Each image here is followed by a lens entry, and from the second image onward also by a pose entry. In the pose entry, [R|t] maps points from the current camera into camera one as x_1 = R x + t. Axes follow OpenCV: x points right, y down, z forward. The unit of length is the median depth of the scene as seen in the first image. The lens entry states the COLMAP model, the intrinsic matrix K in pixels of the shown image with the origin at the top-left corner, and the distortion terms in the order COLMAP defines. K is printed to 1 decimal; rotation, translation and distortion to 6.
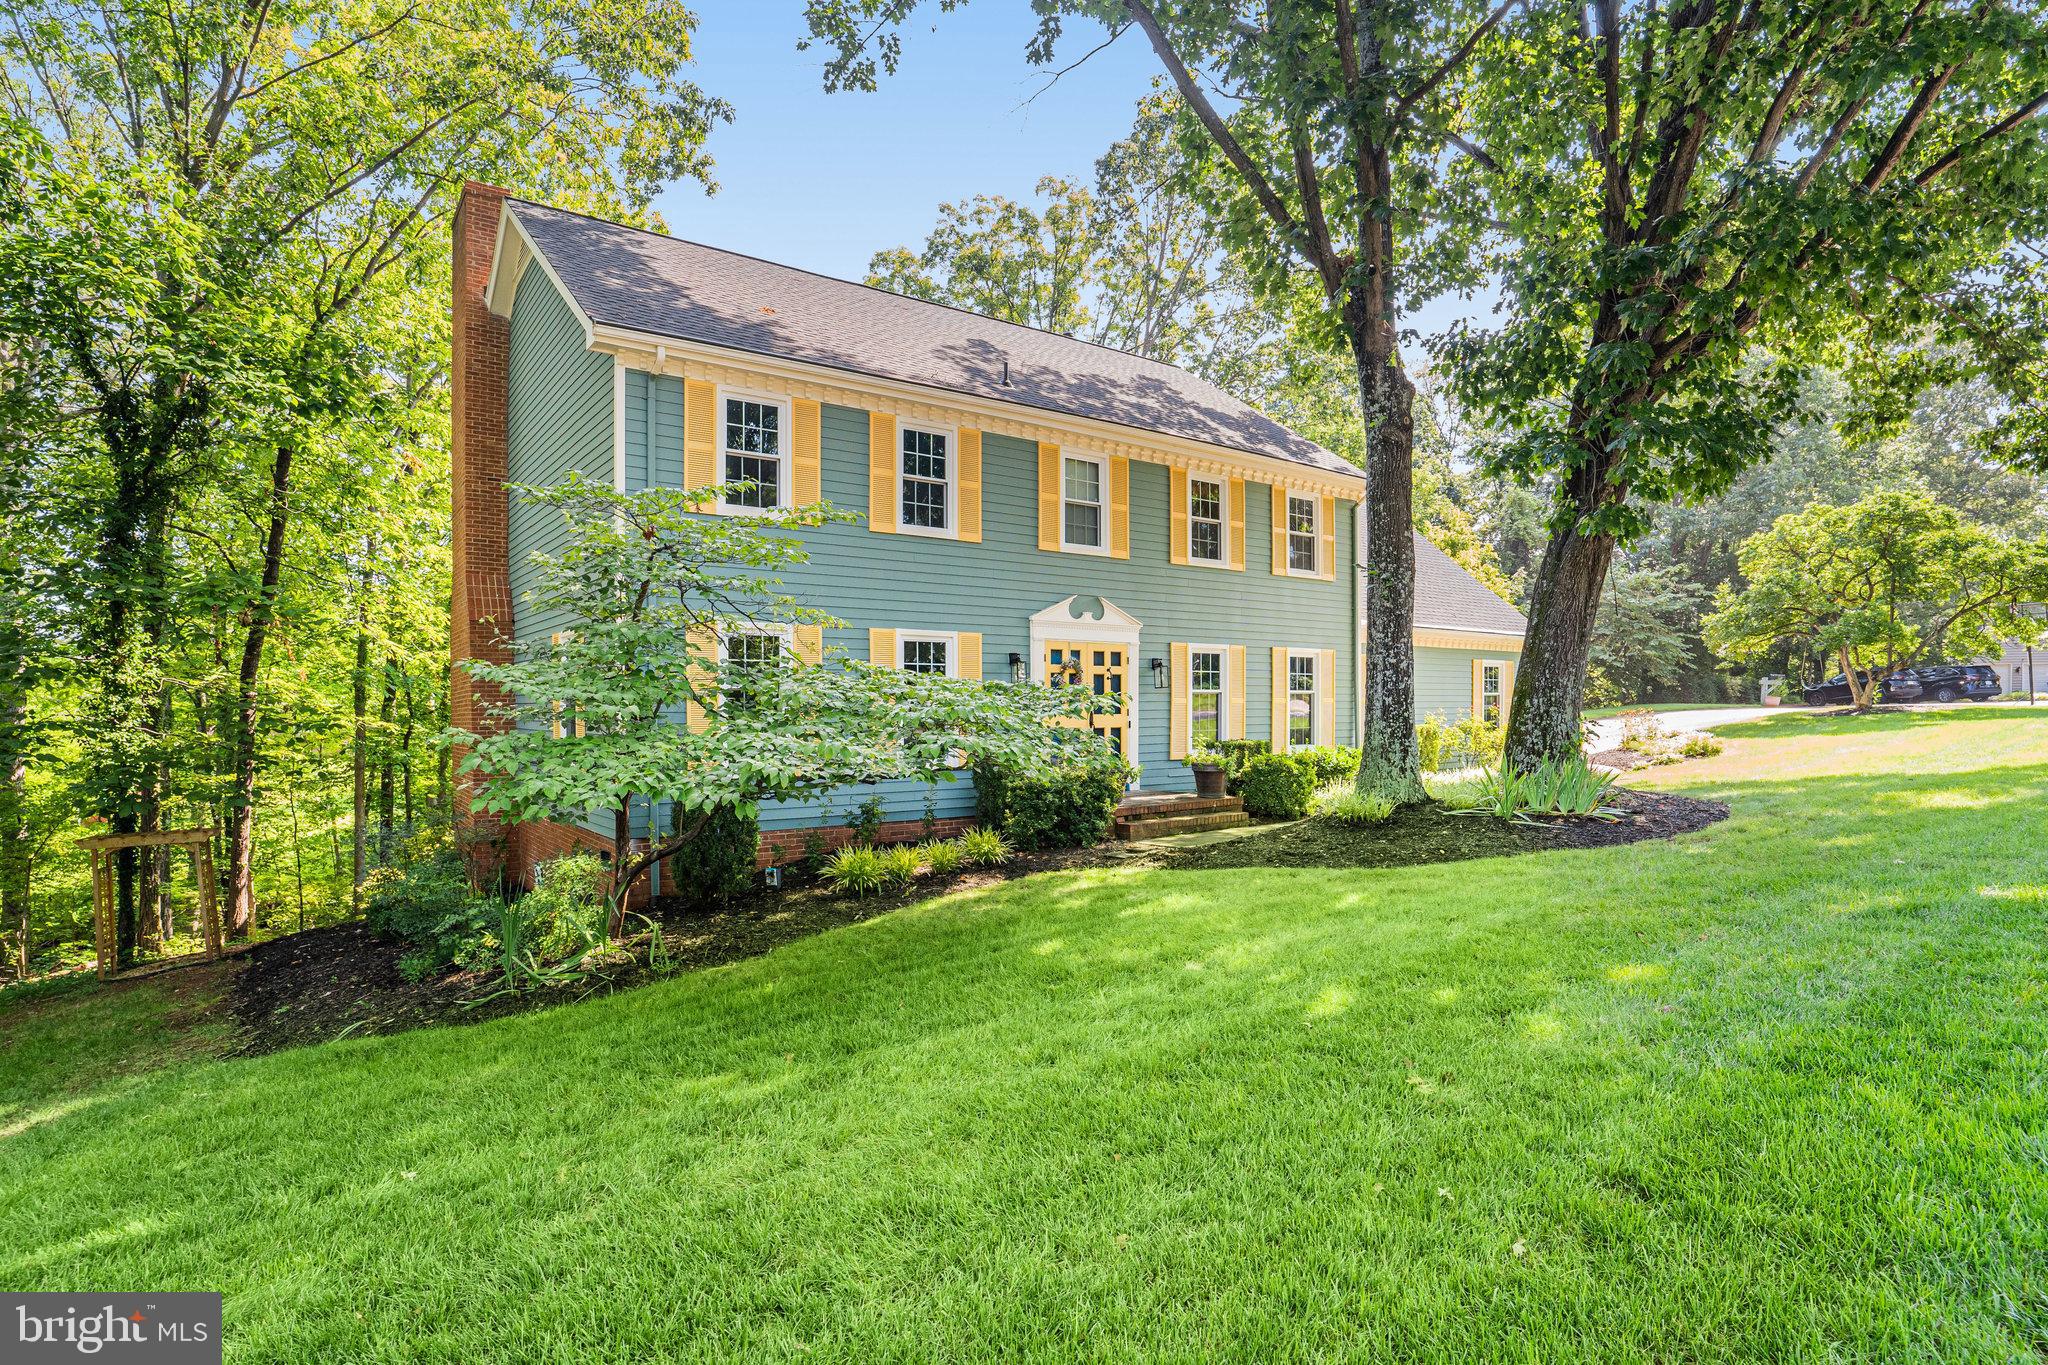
lens RADIAL K [[1007.5, 0, 1023.7], [0, 1007.5, 652.9], [0, 0, 1]] dist [-0.112027, 0.052190]
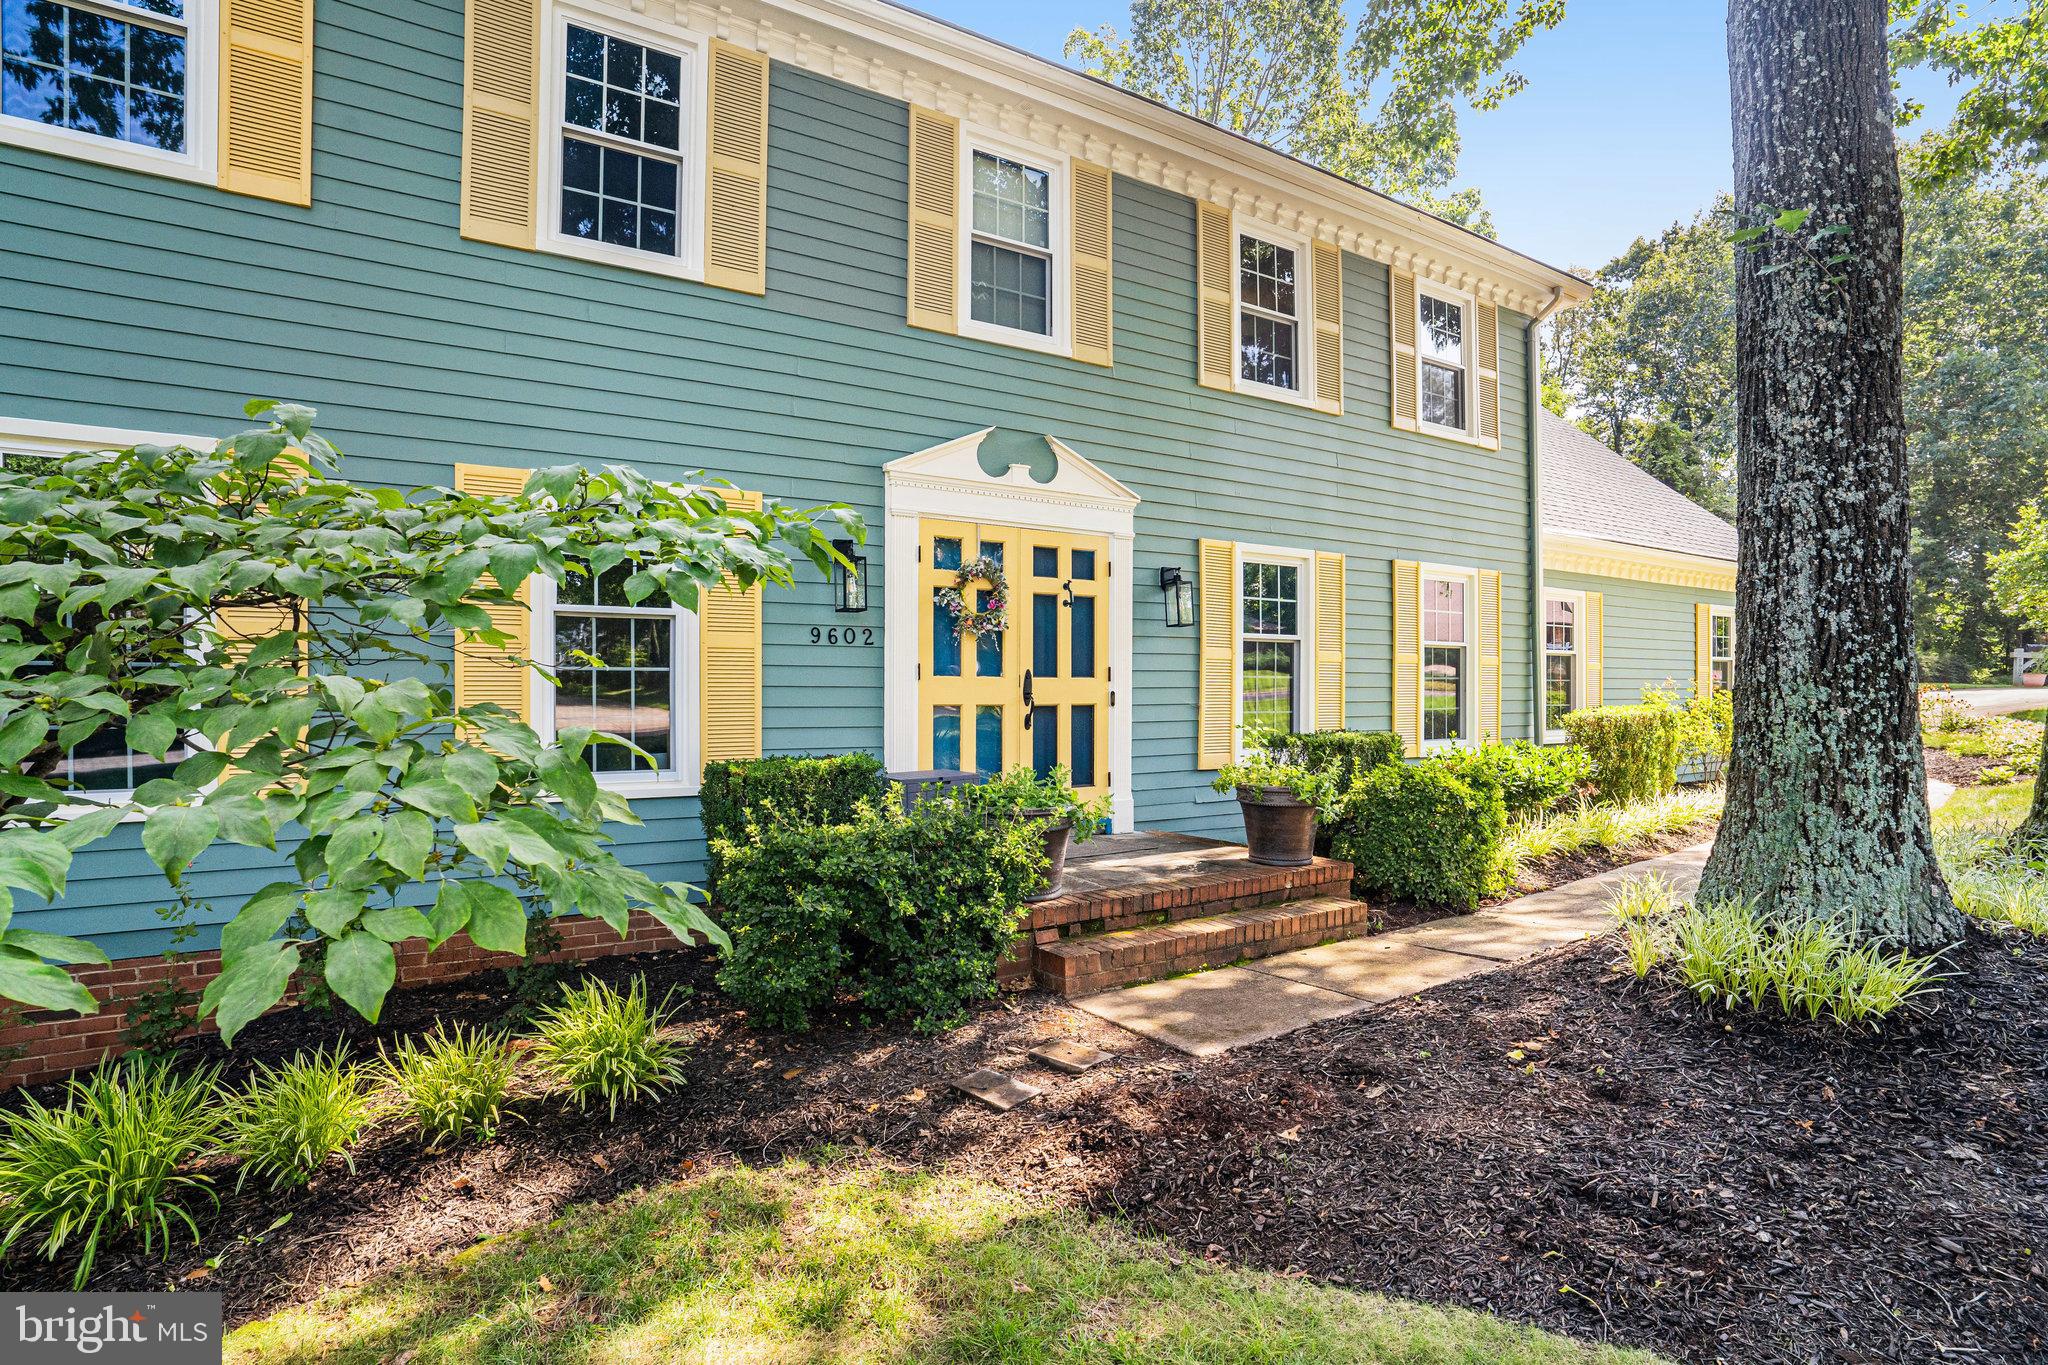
lens RADIAL K [[1007.5, 0, 1023.7], [0, 1007.5, 652.9], [0, 0, 1]] dist [-0.112027, 0.052190]
pose [[0.998012, 0.002028, -0.062997, 0.094435], [-0.000908, 0.999841, 0.017805, 0.040440], [0.063023, -0.017713, 0.997855, 0.514245]]
